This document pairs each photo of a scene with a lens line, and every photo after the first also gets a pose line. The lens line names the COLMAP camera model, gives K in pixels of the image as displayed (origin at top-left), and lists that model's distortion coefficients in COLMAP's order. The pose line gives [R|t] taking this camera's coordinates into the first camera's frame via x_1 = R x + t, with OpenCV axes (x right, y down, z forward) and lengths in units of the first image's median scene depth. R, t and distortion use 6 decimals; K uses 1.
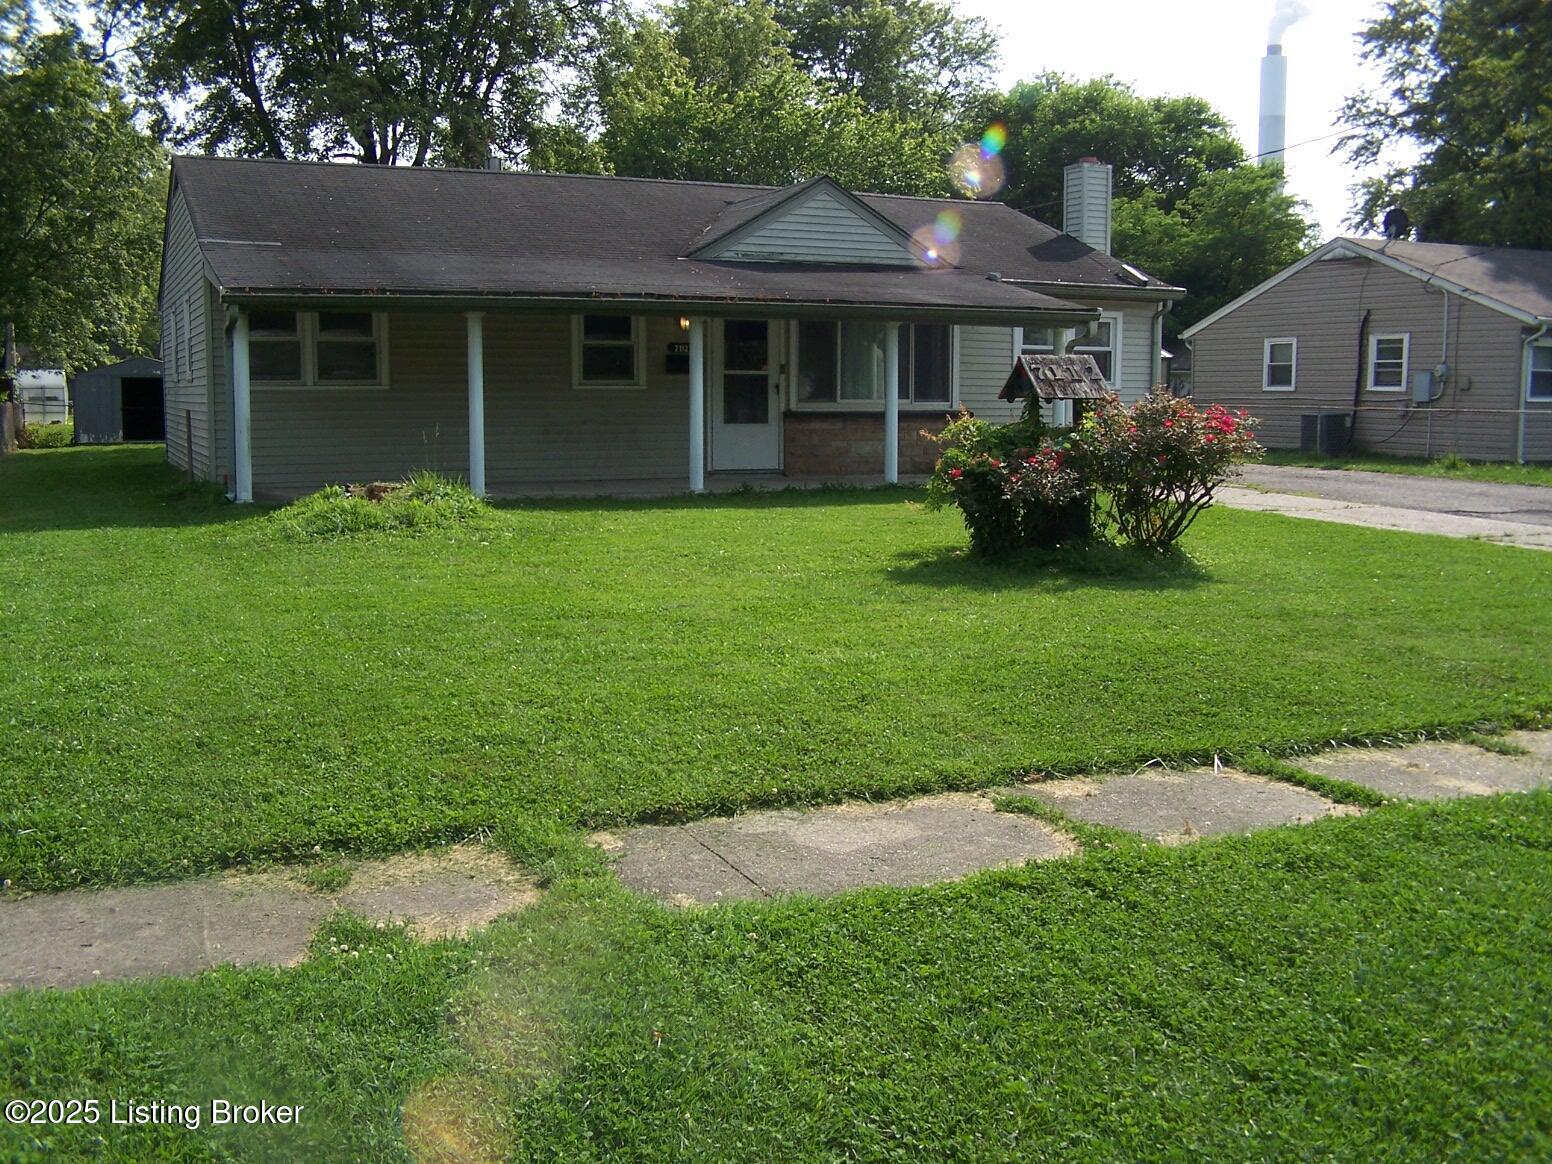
lens RADIAL K [[1510.6, 0, 776.8], [0, 1510.6, 574.6], [0, 0, 1]] dist [-0.060961, 0.000000]
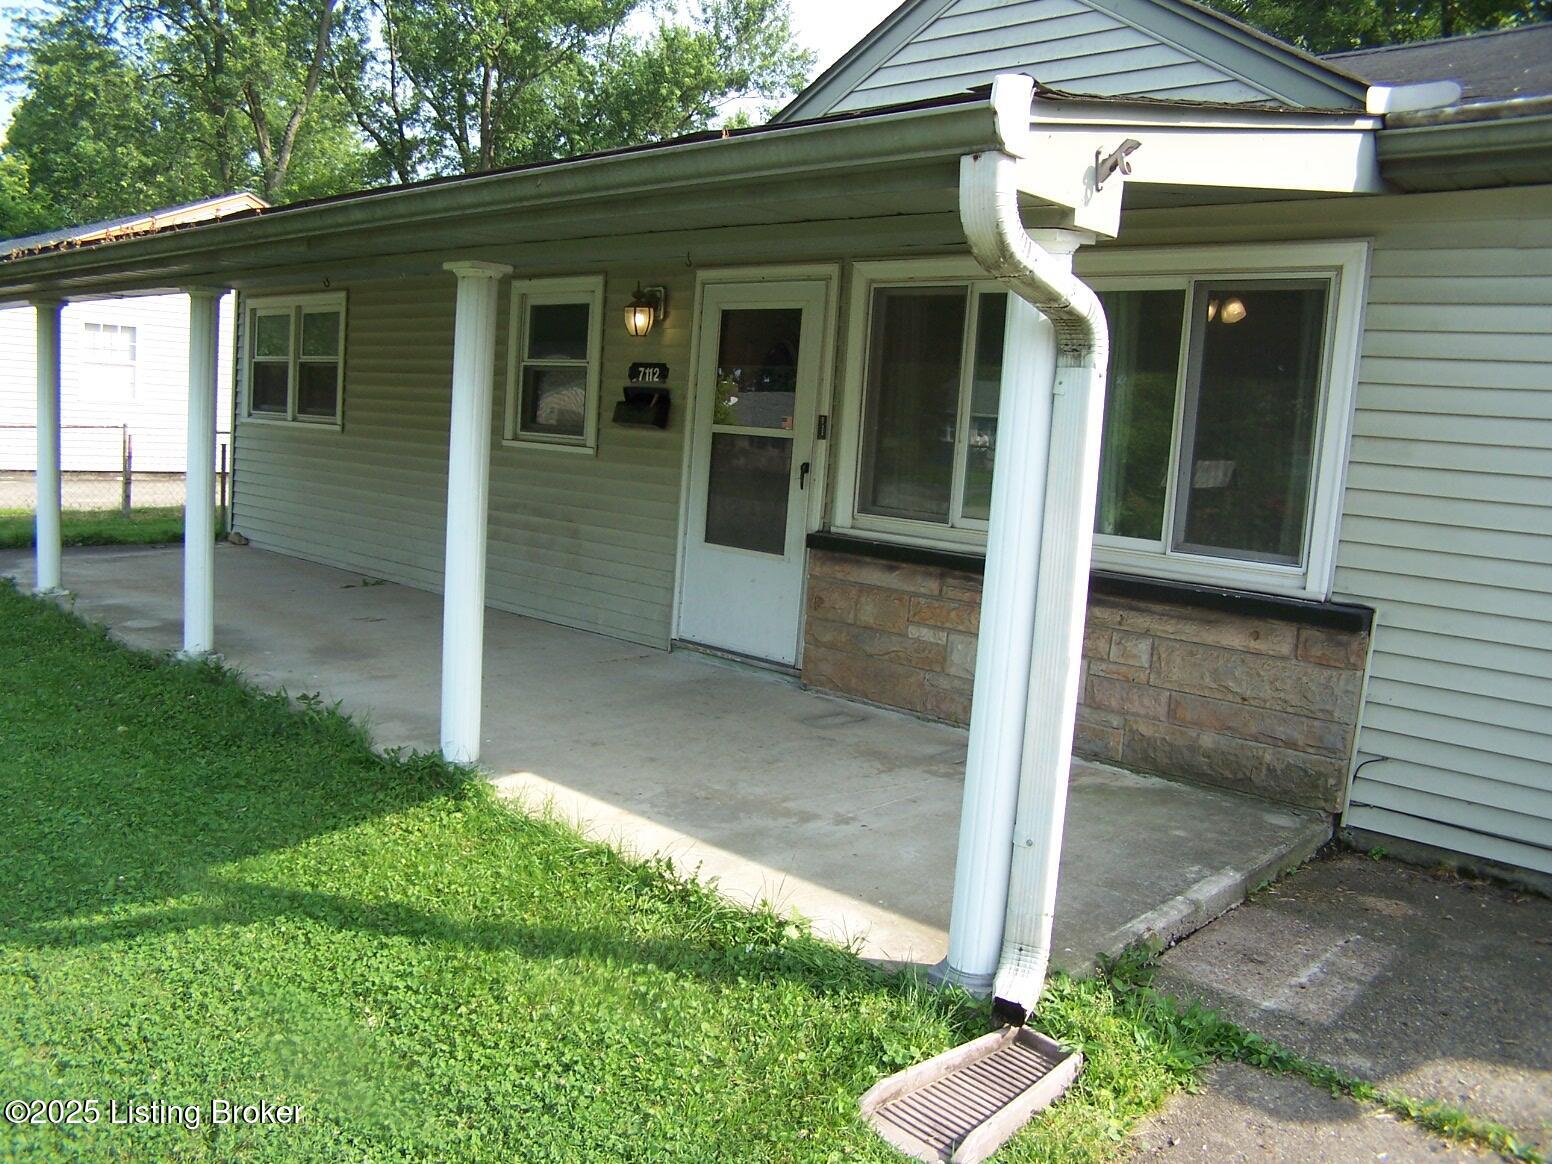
lens RADIAL K [[1249.5, 0, 768.3], [0, 1249.5, 587.2], [0, 0, 1]] dist [-0.128188, 0.102408]
pose [[0.393048, 0.141868, -0.908508, 0.320563], [-0.173184, 0.981766, 0.078382, -0.121982], [0.903062, 0.126531, 0.410450, 0.886838]]
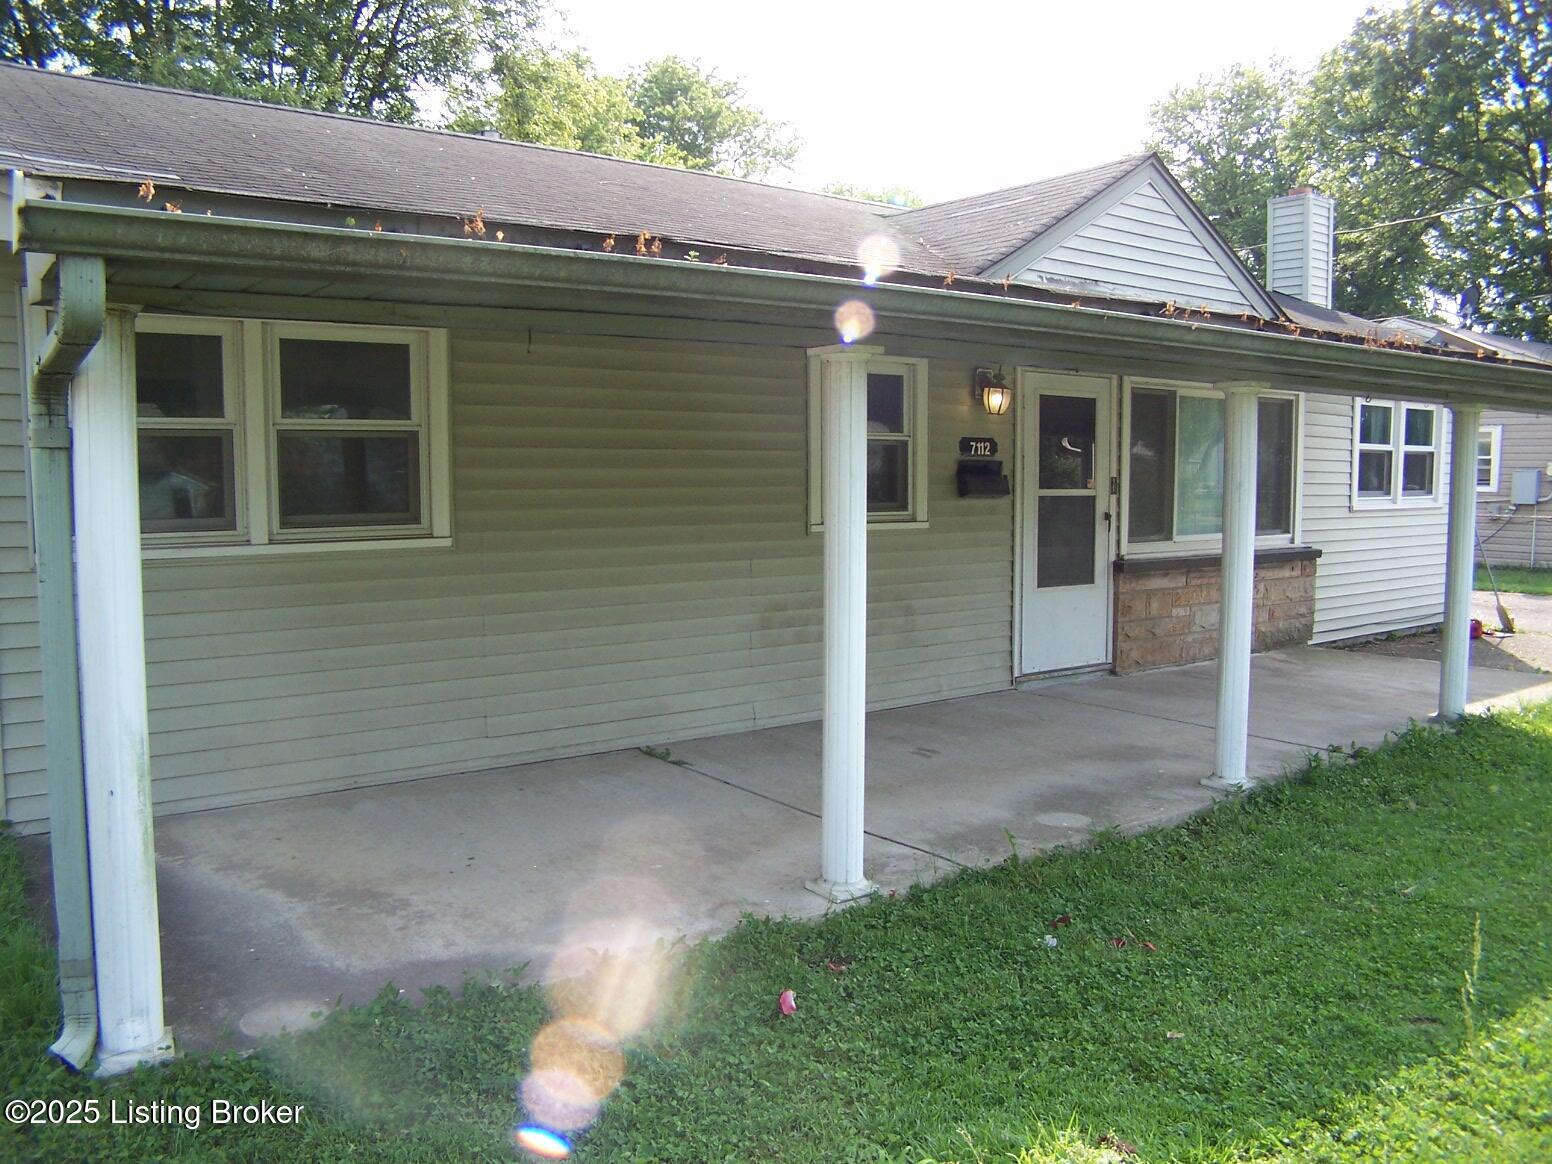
lens RADIAL K [[1249.5, 0, 768.9], [0, 1249.5, 579.5], [0, 0, 1]] dist [-0.128188, 0.102408]
pose [[0.978165, -0.018897, 0.206970, -0.225169], [0.025278, 0.999282, -0.028229, -0.094933], [-0.206288, 0.032845, 0.977940, 0.600256]]
